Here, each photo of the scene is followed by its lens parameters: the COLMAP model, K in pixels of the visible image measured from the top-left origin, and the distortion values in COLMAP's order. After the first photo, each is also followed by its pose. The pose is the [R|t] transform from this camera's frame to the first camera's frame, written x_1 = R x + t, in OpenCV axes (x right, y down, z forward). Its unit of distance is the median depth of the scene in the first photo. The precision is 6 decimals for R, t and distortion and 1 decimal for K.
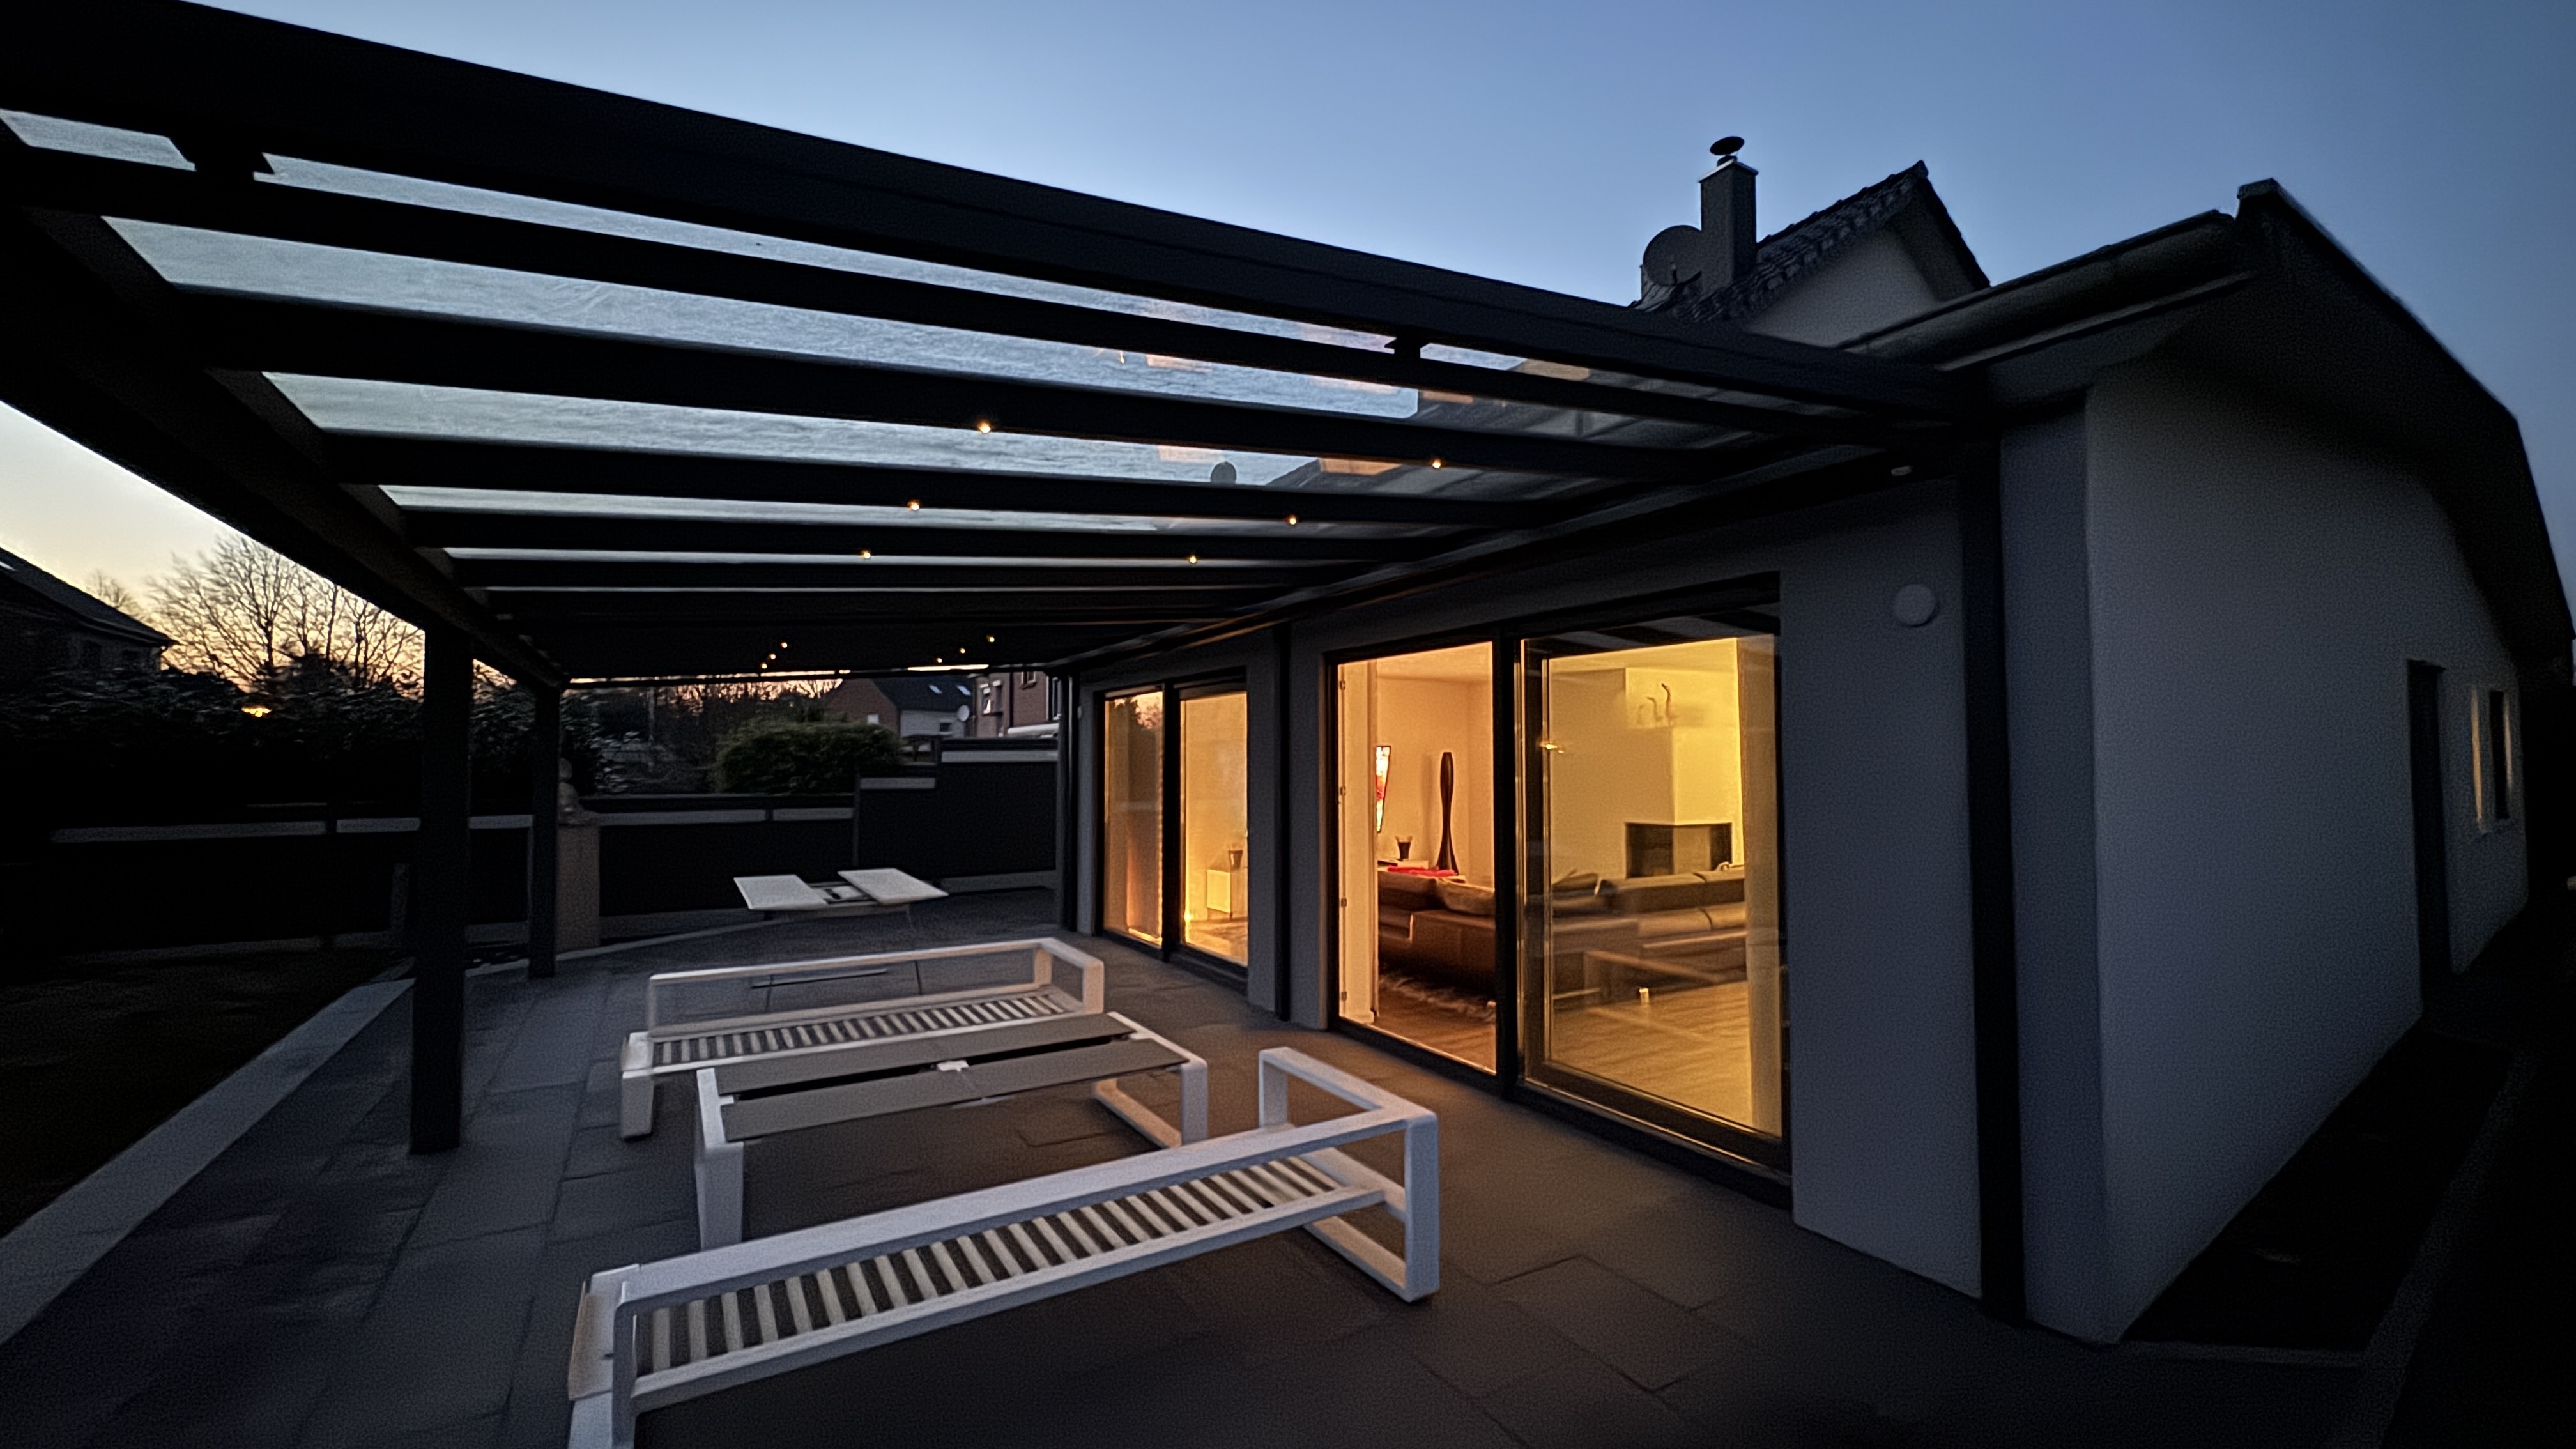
lens RADIAL K [[1023.6, 0, 1274.2], [0, 1023.6, 725.6], [0, 0, 1]] dist [0.000684, 0.000131]
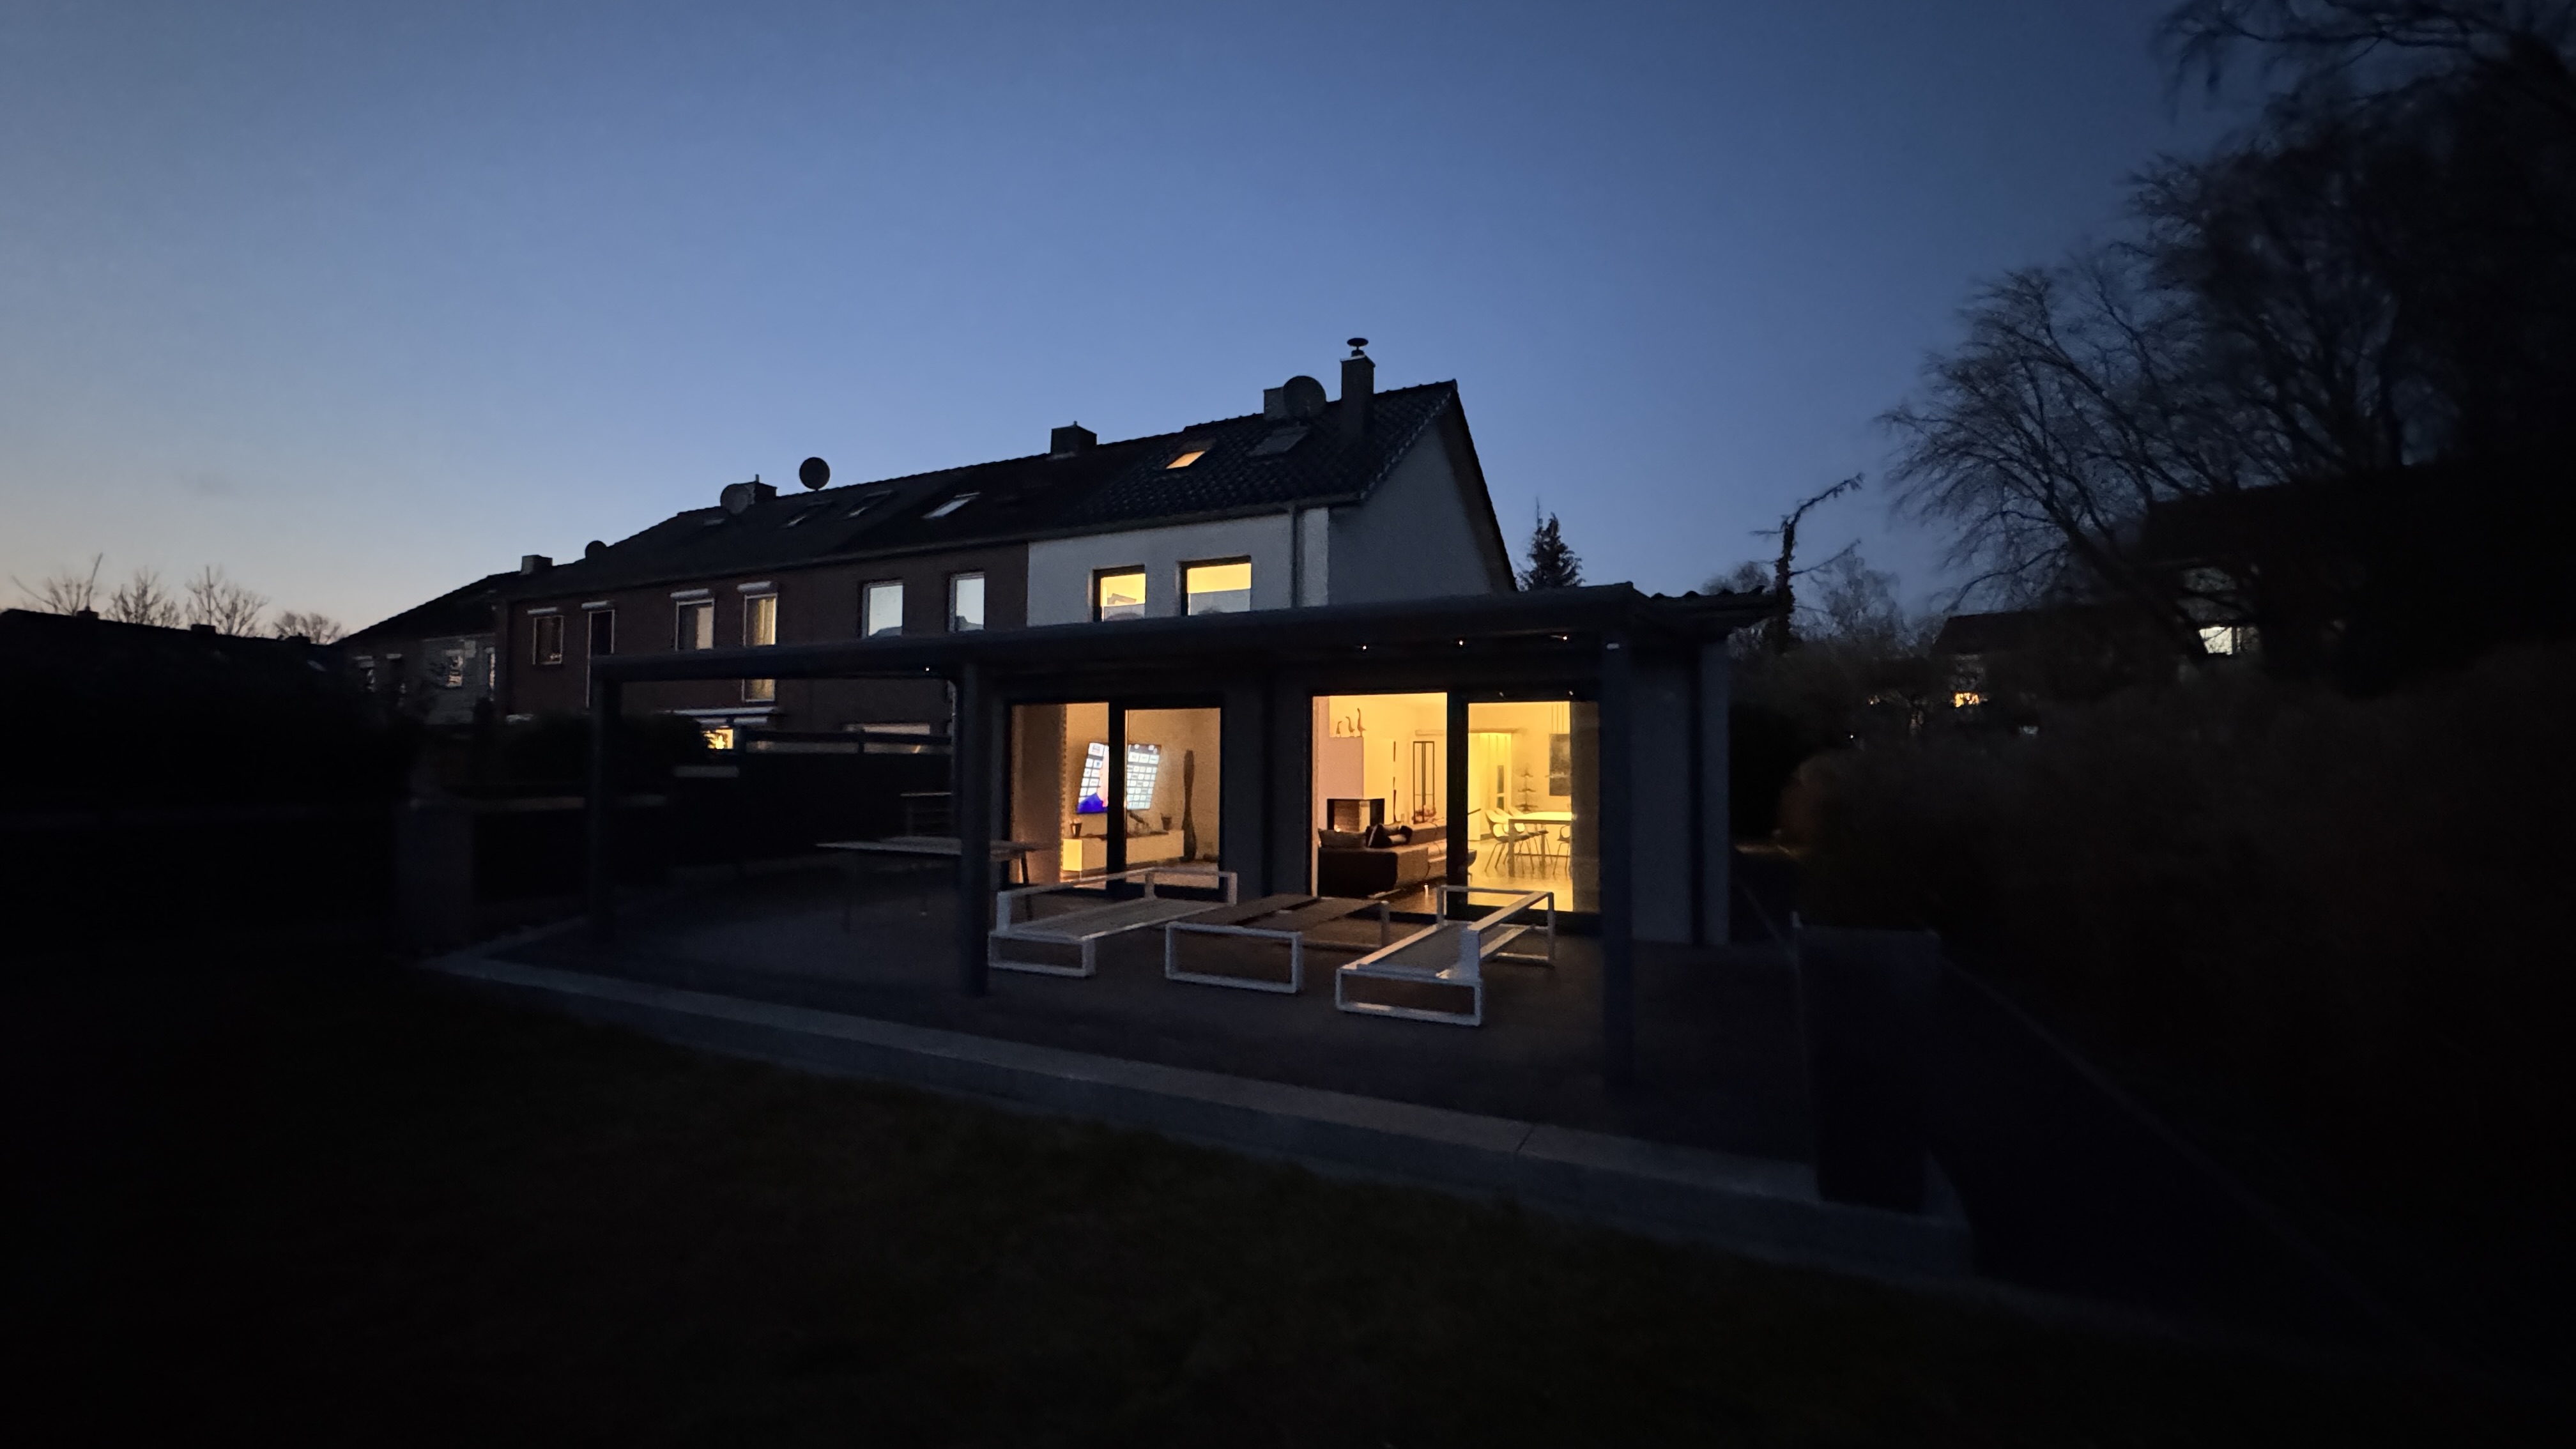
lens RADIAL K [[1023.6, 0, 1285.1], [0, 1023.6, 724.1], [0, 0, 1]] dist [0.000684, 0.000131]
pose [[0.840198, 0.027360, 0.541589, -0.536519], [-0.026087, 0.999609, -0.010029, 0.002125], [-0.541651, -0.005702, 0.840584, -0.233287]]
